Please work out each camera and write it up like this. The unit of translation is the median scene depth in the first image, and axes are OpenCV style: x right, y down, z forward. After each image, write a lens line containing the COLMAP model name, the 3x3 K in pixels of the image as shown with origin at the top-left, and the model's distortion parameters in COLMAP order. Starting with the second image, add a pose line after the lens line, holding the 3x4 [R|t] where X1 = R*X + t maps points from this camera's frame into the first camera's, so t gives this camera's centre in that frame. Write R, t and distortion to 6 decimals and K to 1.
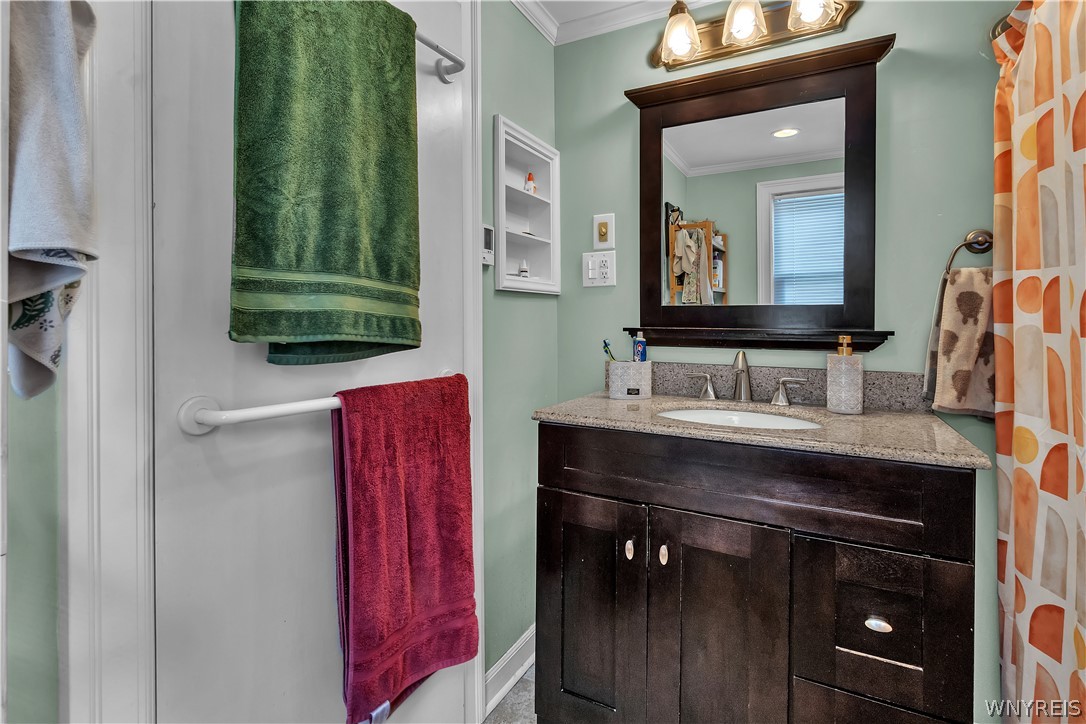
lens RADIAL K [[512.5, 0, 538.7], [0, 512.5, 320.8], [0, 0, 1]] dist [0.001536, 0.000096]
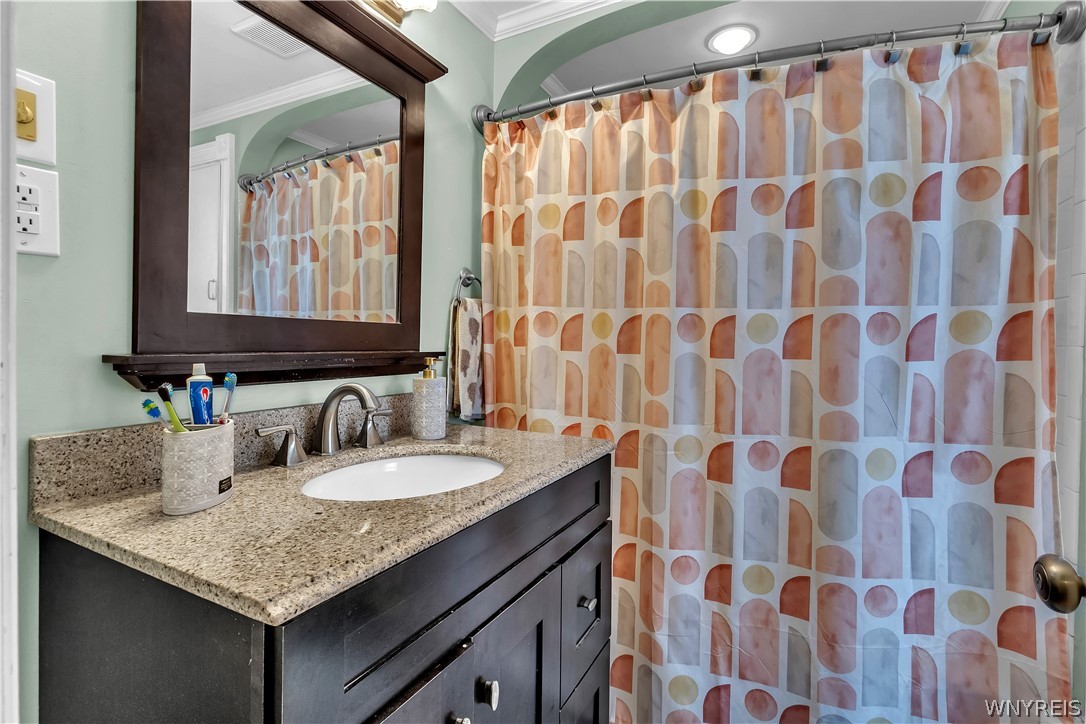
lens RADIAL K [[511.2, 0, 541.7], [0, 511.2, 330.7], [0, 0, 1]] dist [0.001570, 0.000515]
pose [[-0.005822, 0.018263, 0.999816, -0.357228], [-0.013583, 0.999740, -0.018341, -0.006046], [-0.999891, -0.013688, -0.005573, 0.795609]]
